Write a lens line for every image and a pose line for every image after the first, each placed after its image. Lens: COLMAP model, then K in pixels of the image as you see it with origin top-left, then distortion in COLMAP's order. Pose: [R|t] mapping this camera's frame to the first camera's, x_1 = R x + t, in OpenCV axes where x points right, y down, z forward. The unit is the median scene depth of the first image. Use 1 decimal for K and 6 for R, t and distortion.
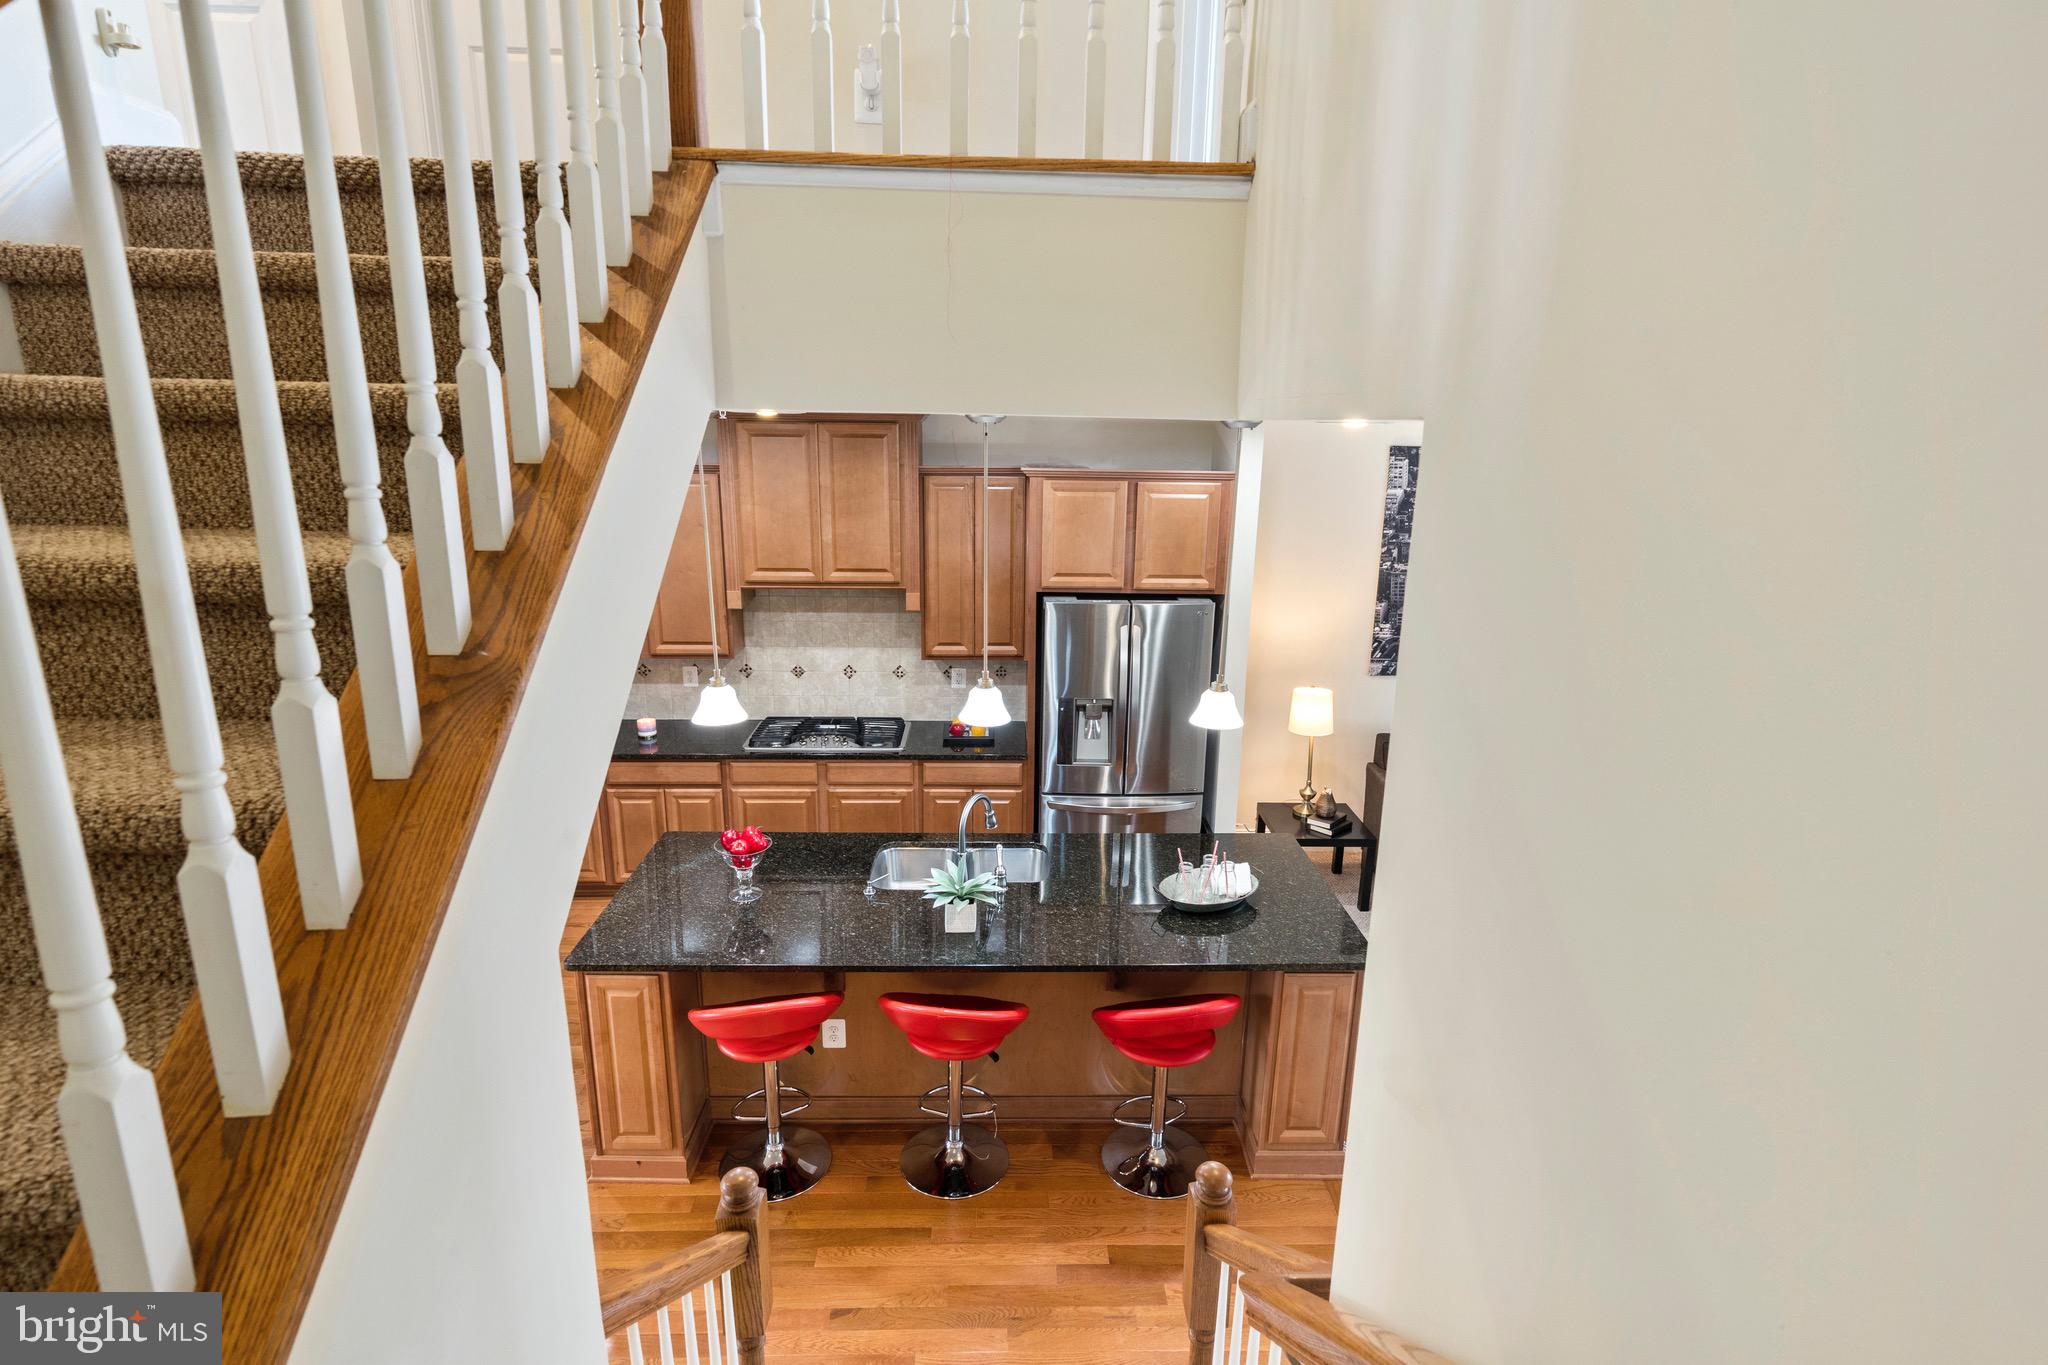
lens RADIAL K [[1028.8, 0, 1021.6], [0, 1028.8, 673.4], [0, 0, 1]] dist [-0.000450, 0.000208]
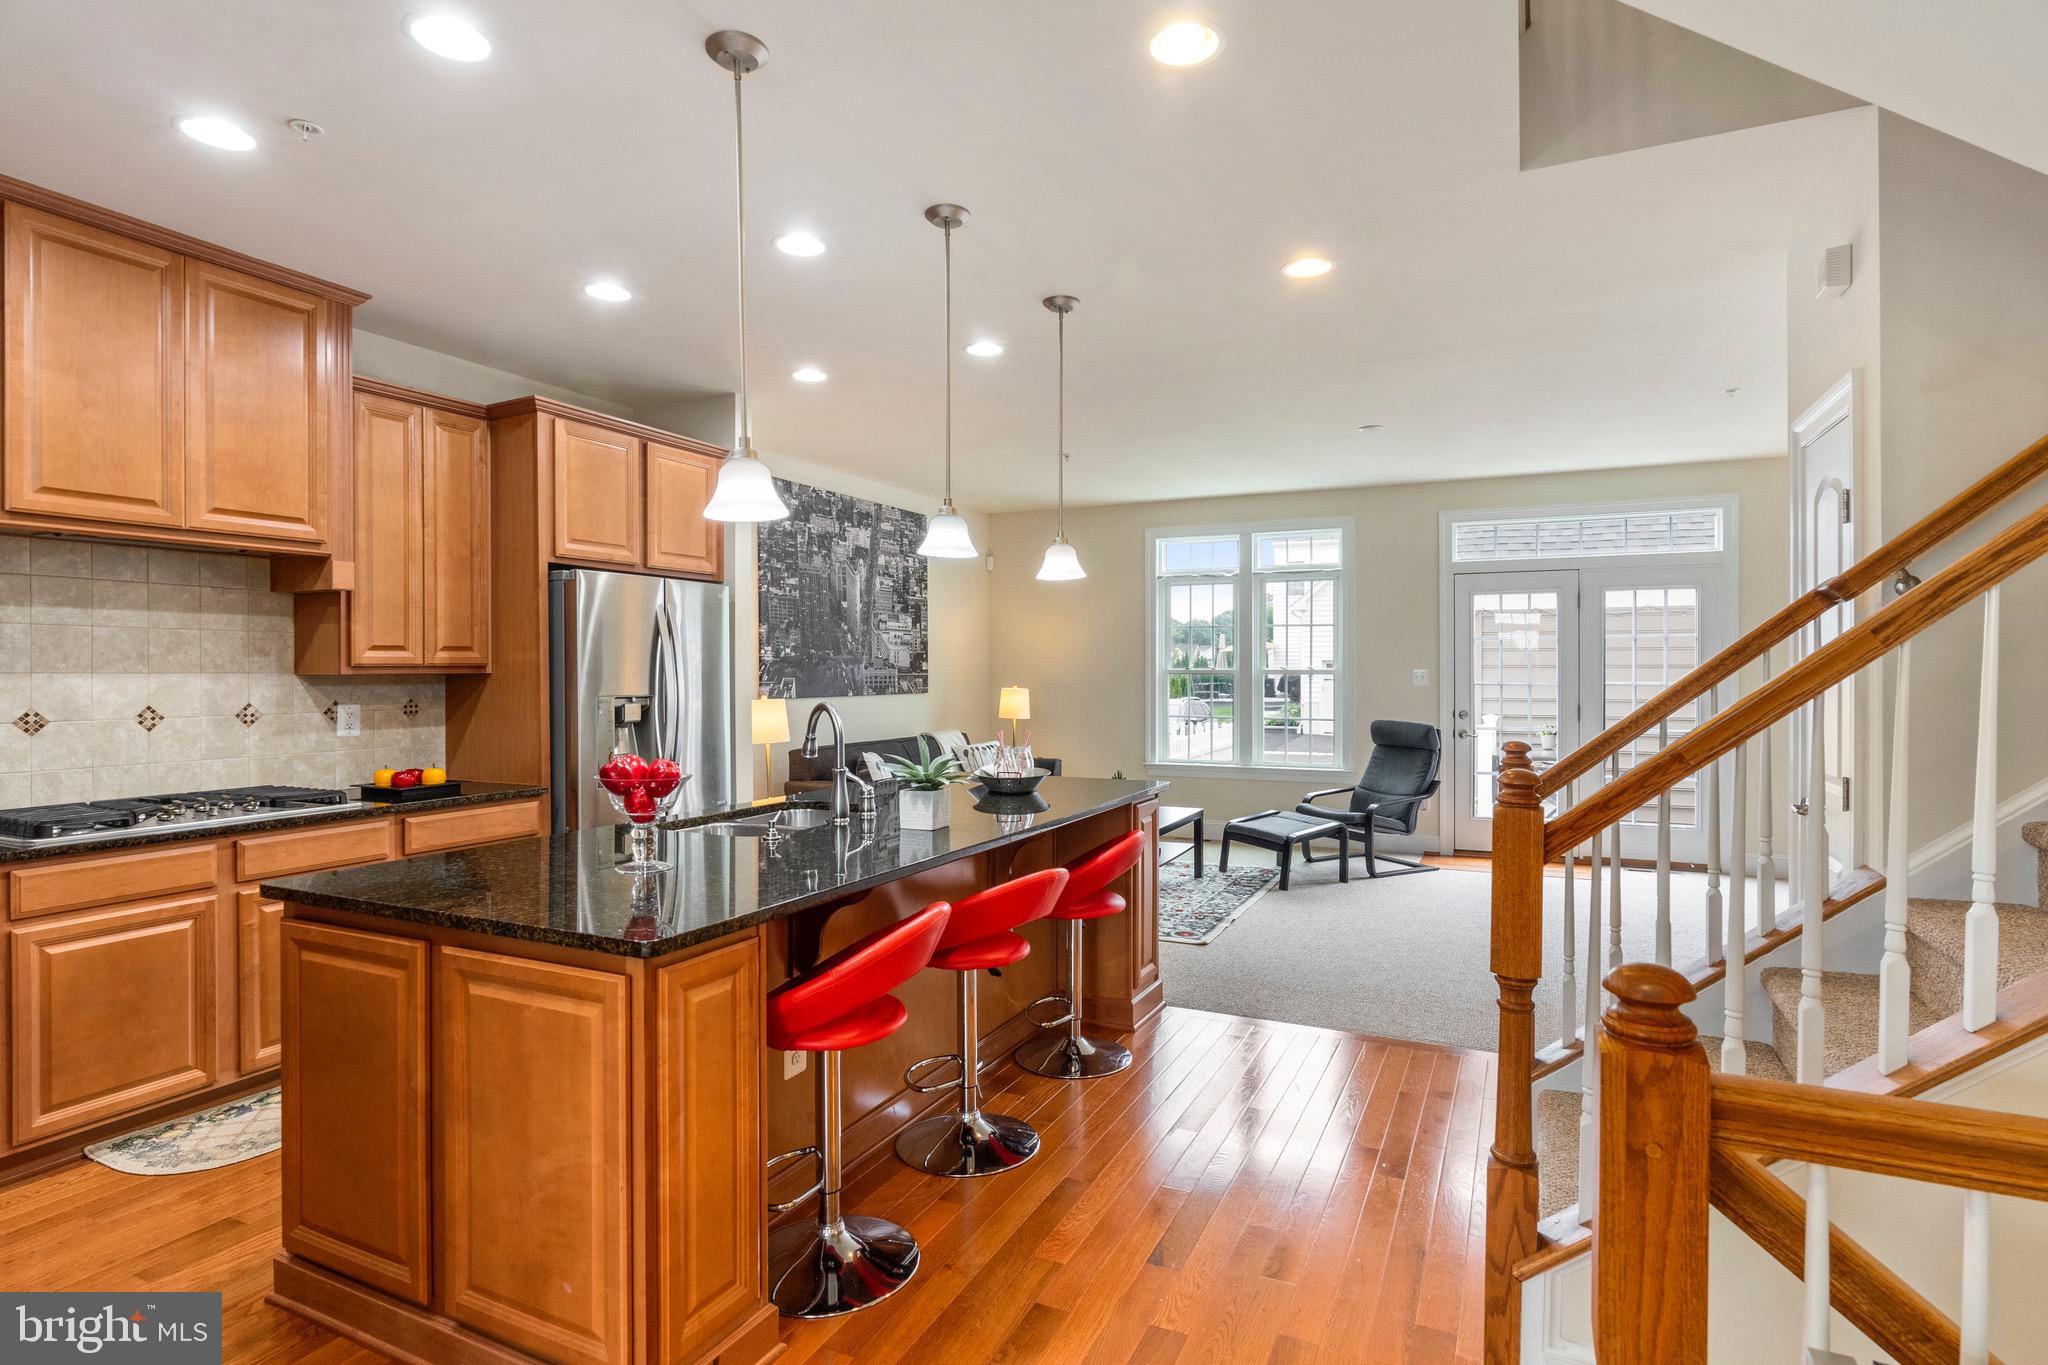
lens RADIAL K [[1045.7, 0, 1020.9], [0, 1045.7, 671.2], [0, 0, 1]] dist [-0.001693, 0.001145]
pose [[0.463567, -0.016380, 0.885910, -0.456258], [0.228886, 0.968109, -0.101869, 0.141523], [-0.855989, 0.249995, 0.452532, 0.336016]]
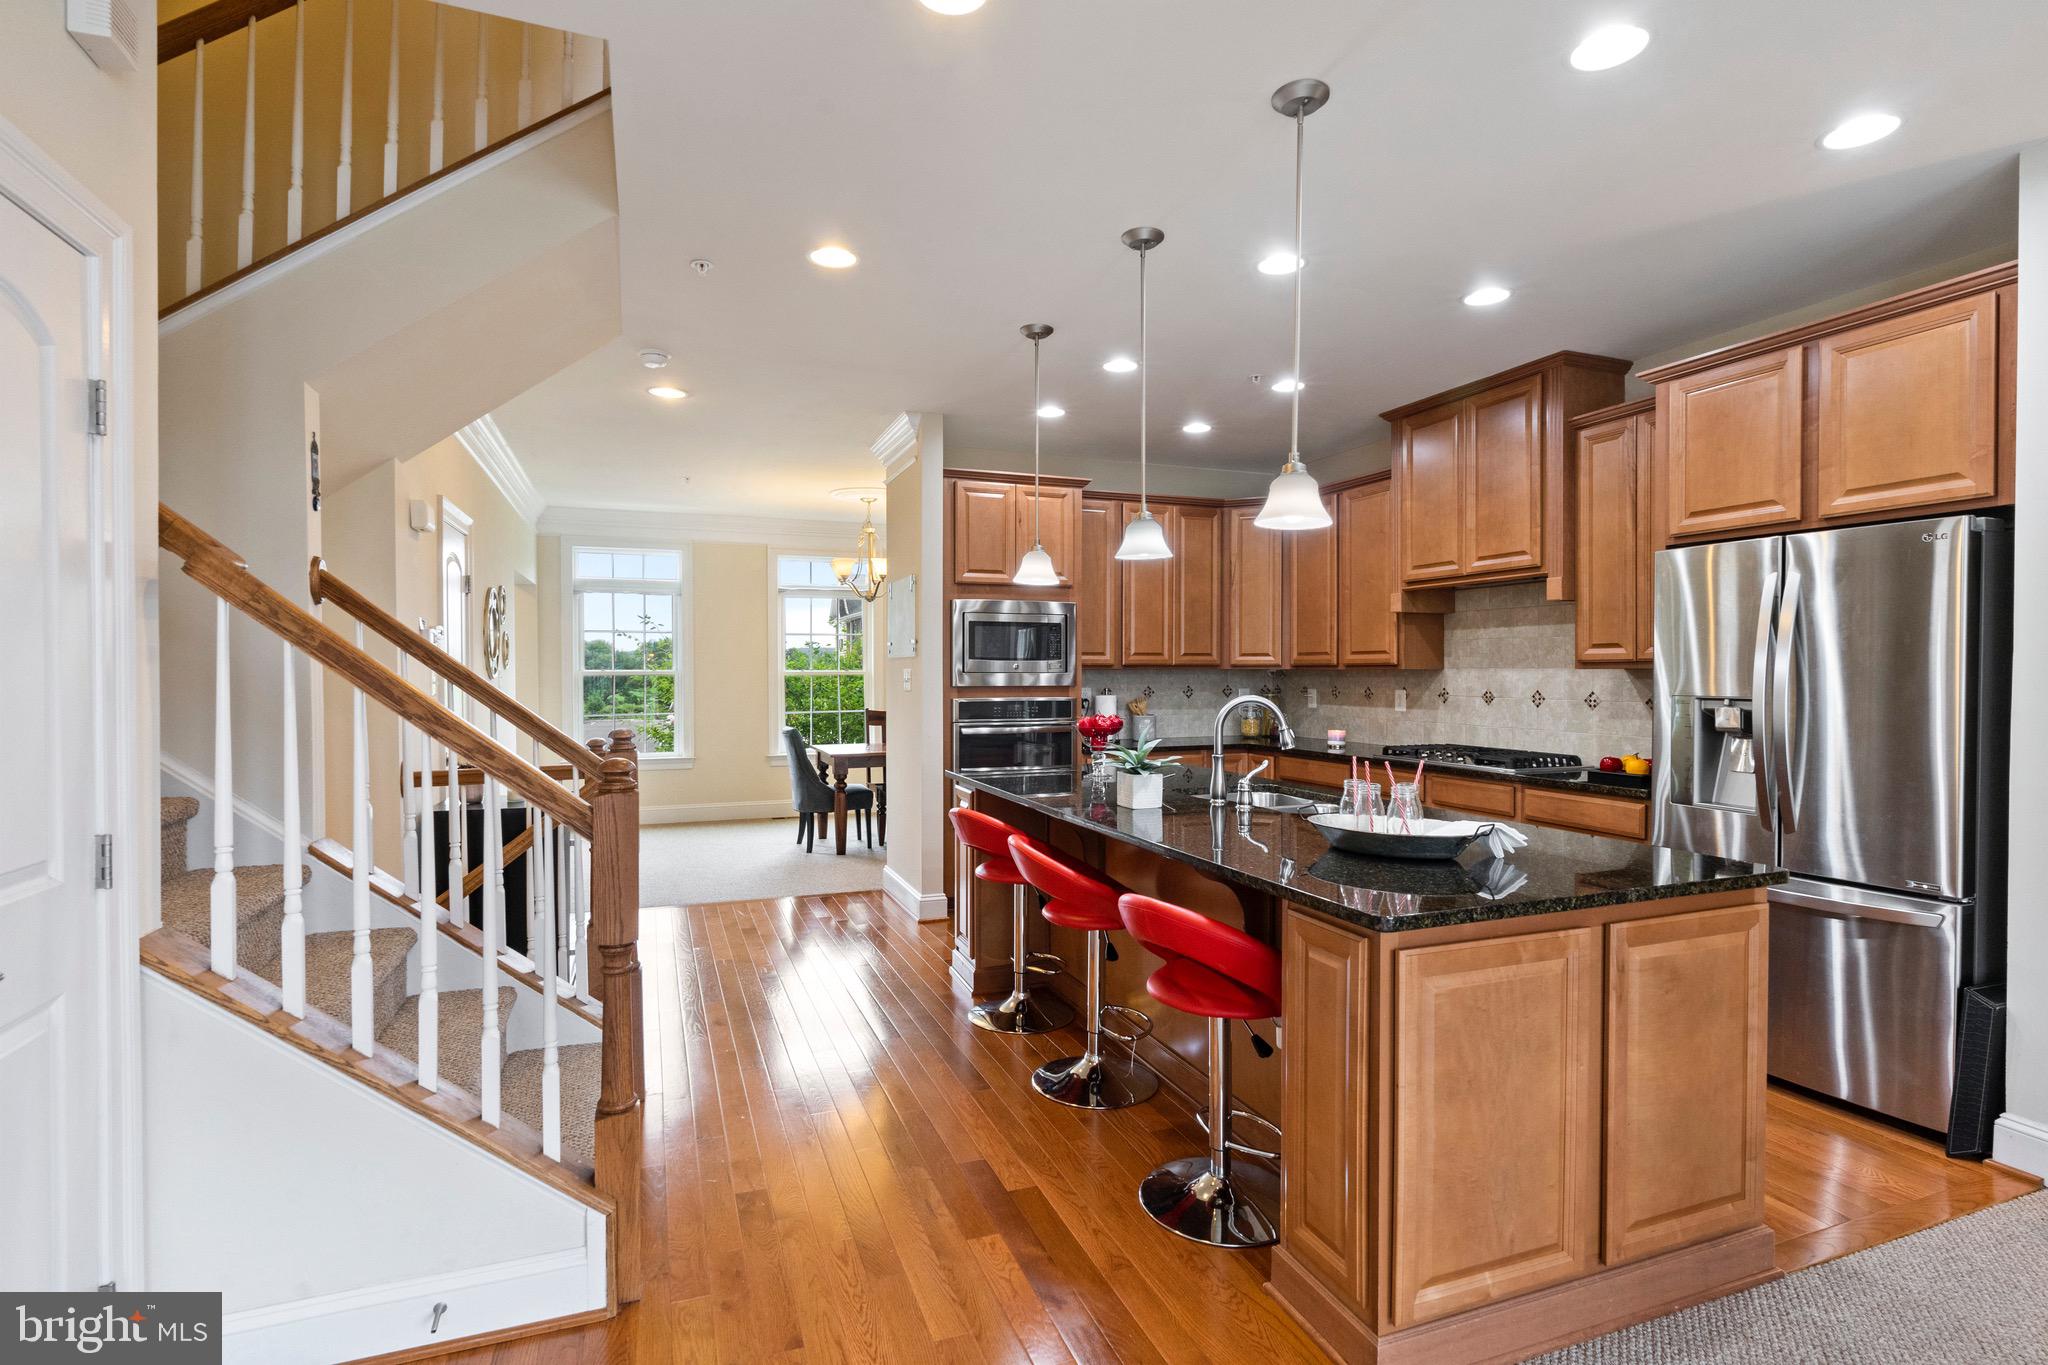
lens RADIAL K [[994.9, 0, 1024.0], [0, 994.9, 682.5], [0, 0, 1]] dist [-0.001380, -0.000838]
pose [[0.326000, -0.002777, -0.945366, 0.451877], [-0.225795, 0.970825, -0.080715, 0.143496], [0.918009, 0.239772, 0.315862, 0.377969]]
